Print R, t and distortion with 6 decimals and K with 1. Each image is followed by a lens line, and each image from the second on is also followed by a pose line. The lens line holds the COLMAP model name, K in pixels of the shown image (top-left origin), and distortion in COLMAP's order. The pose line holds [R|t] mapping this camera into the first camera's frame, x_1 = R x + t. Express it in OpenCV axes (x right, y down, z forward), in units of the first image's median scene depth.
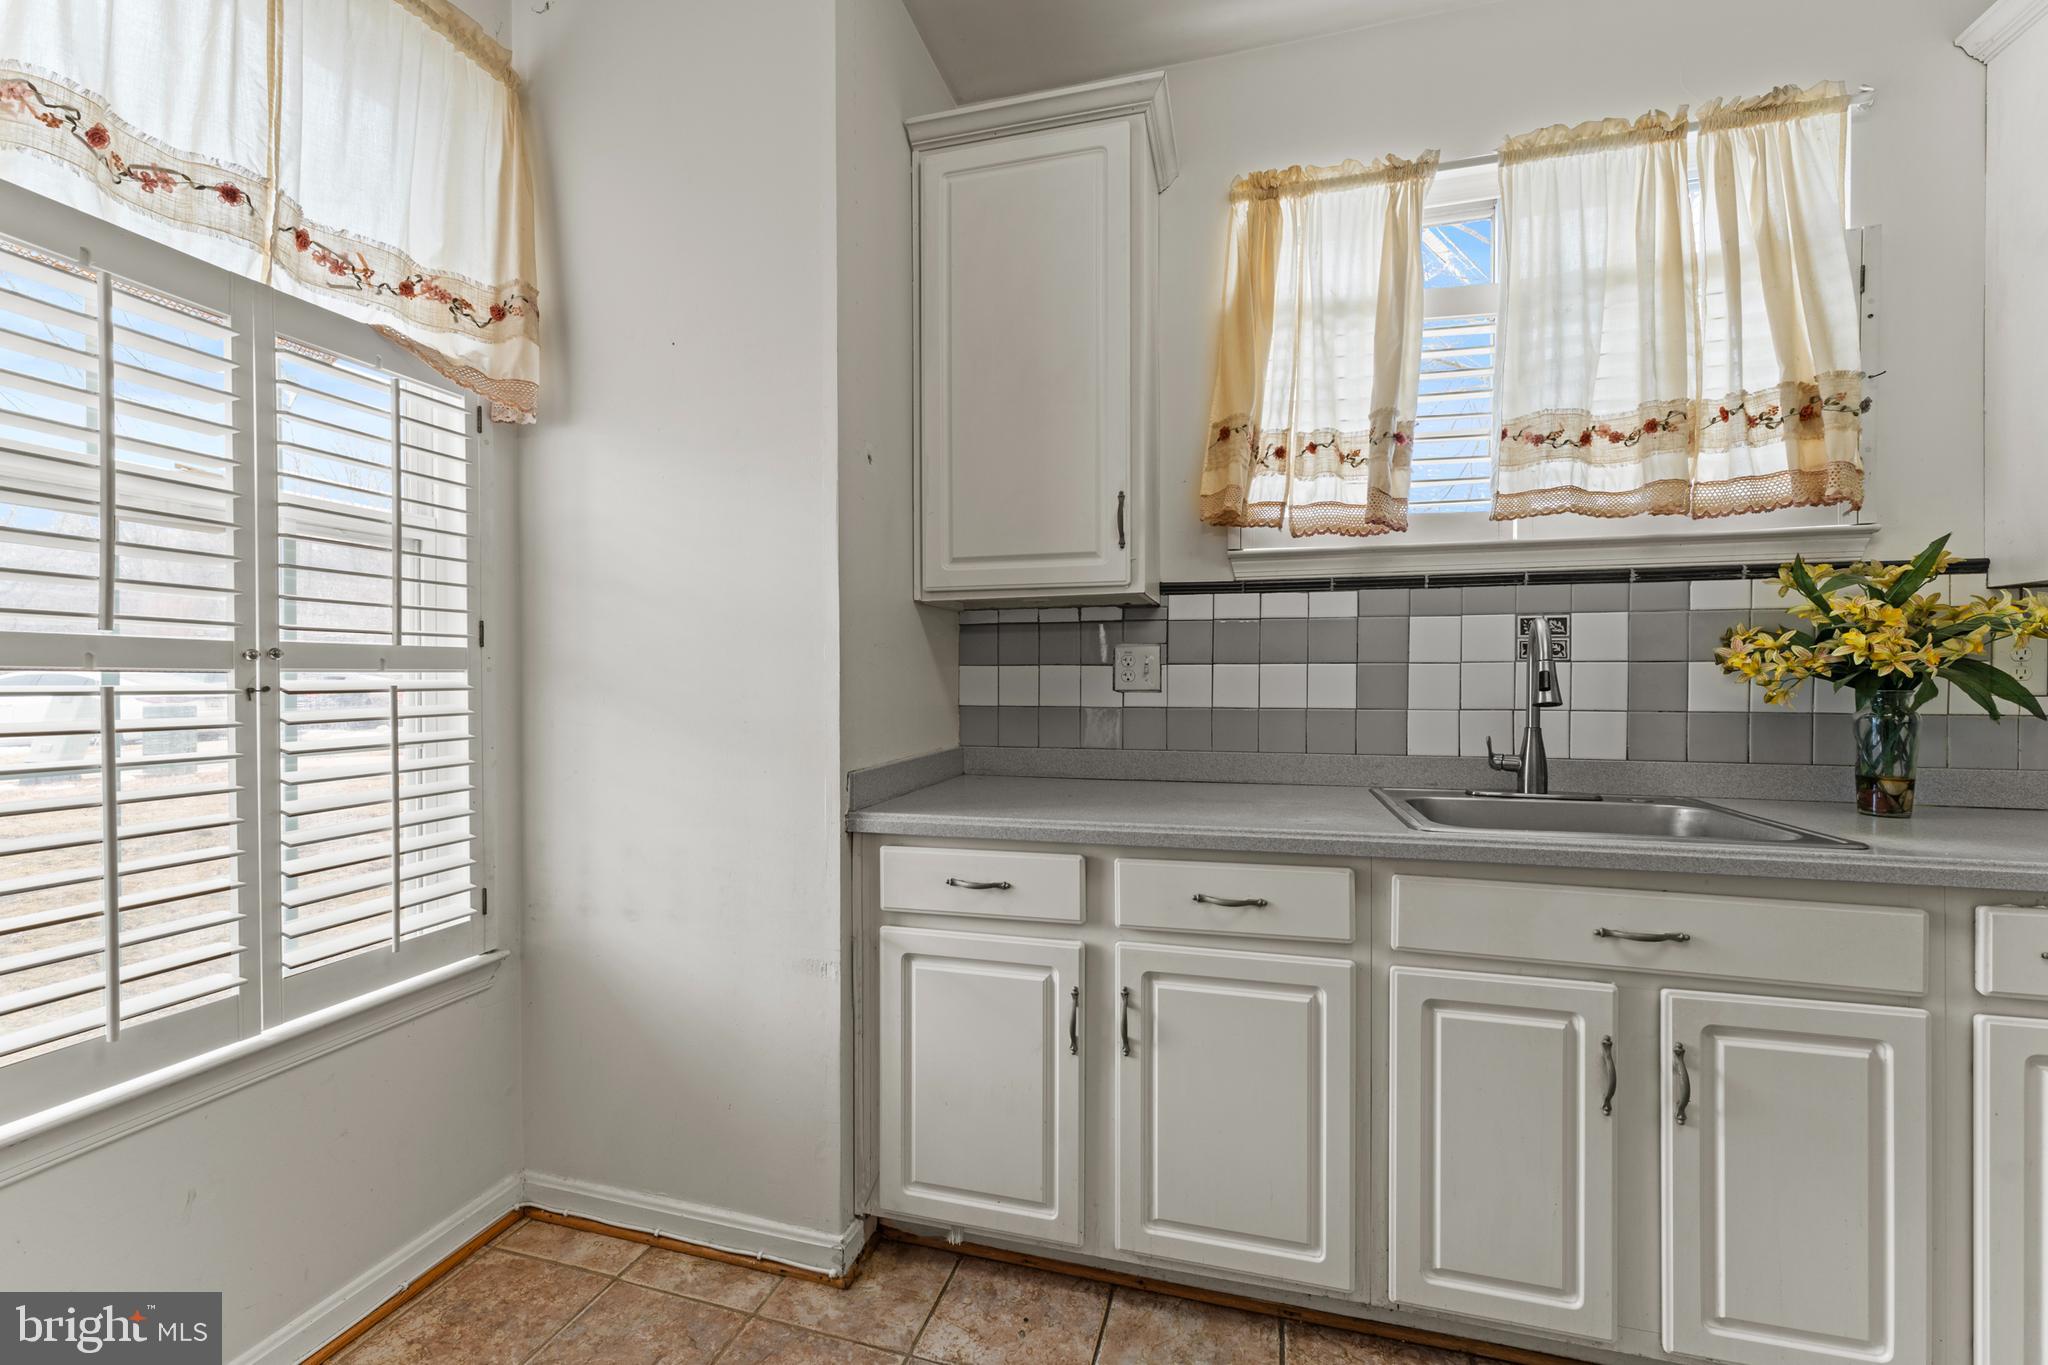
lens RADIAL K [[830.2, 0, 1014.5], [0, 830.2, 681.9], [0, 0, 1]] dist [0.007218, -0.001112]
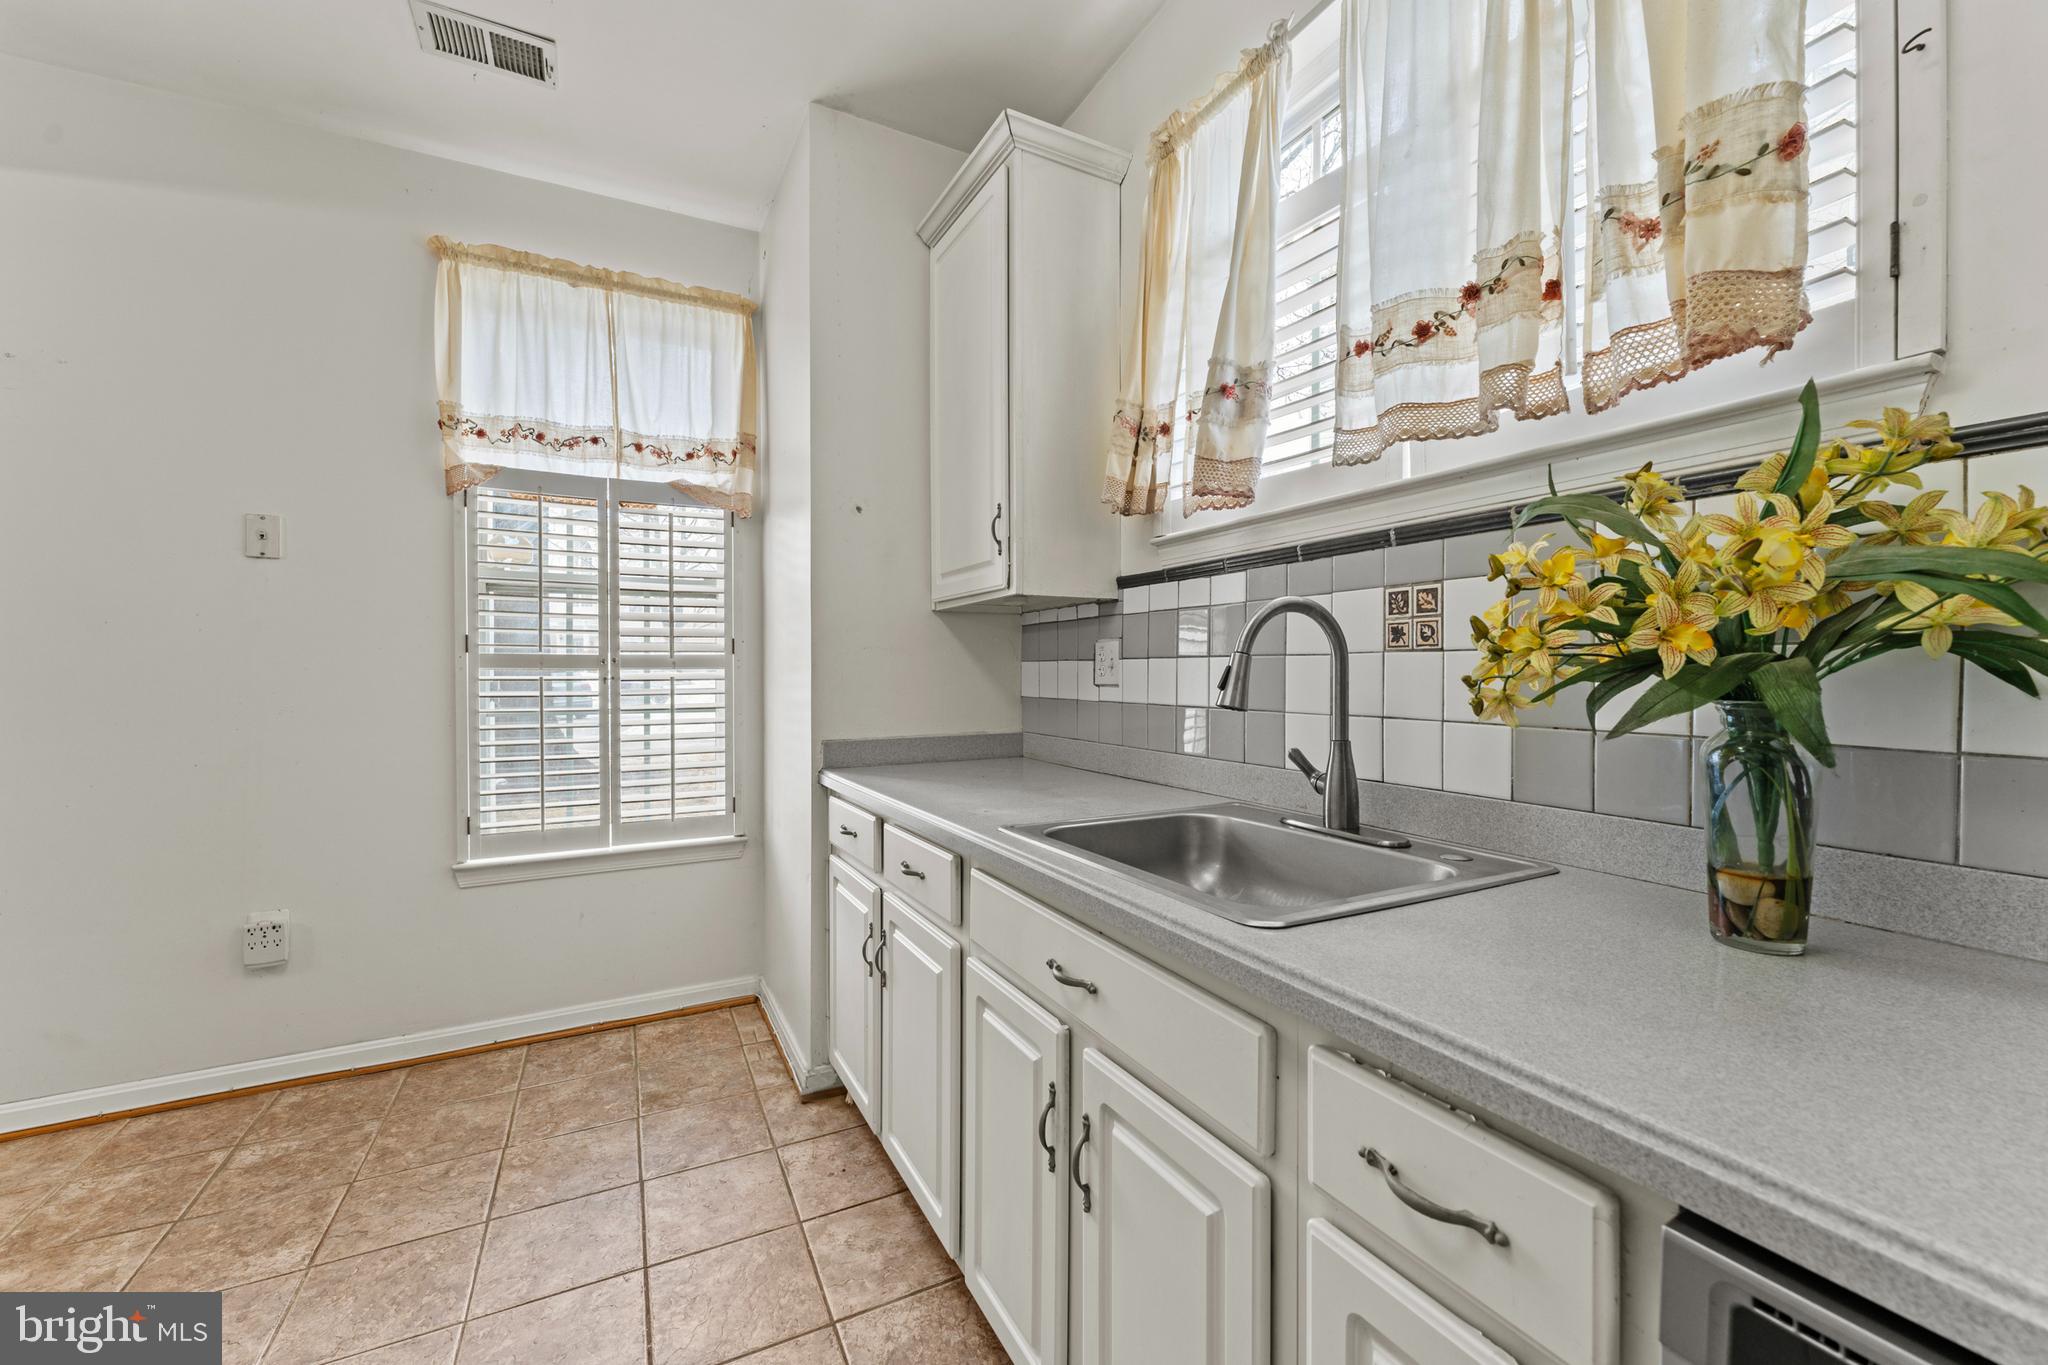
lens RADIAL K [[830.2, 0, 1006.0], [0, 830.2, 675.8], [0, 0, 1]] dist [0.007218, -0.001112]
pose [[0.672993, 0.004072, -0.739637, 0.977788], [-0.003522, 0.999991, 0.002300, -0.003688], [0.739640, 0.001057, 0.673002, 0.274809]]
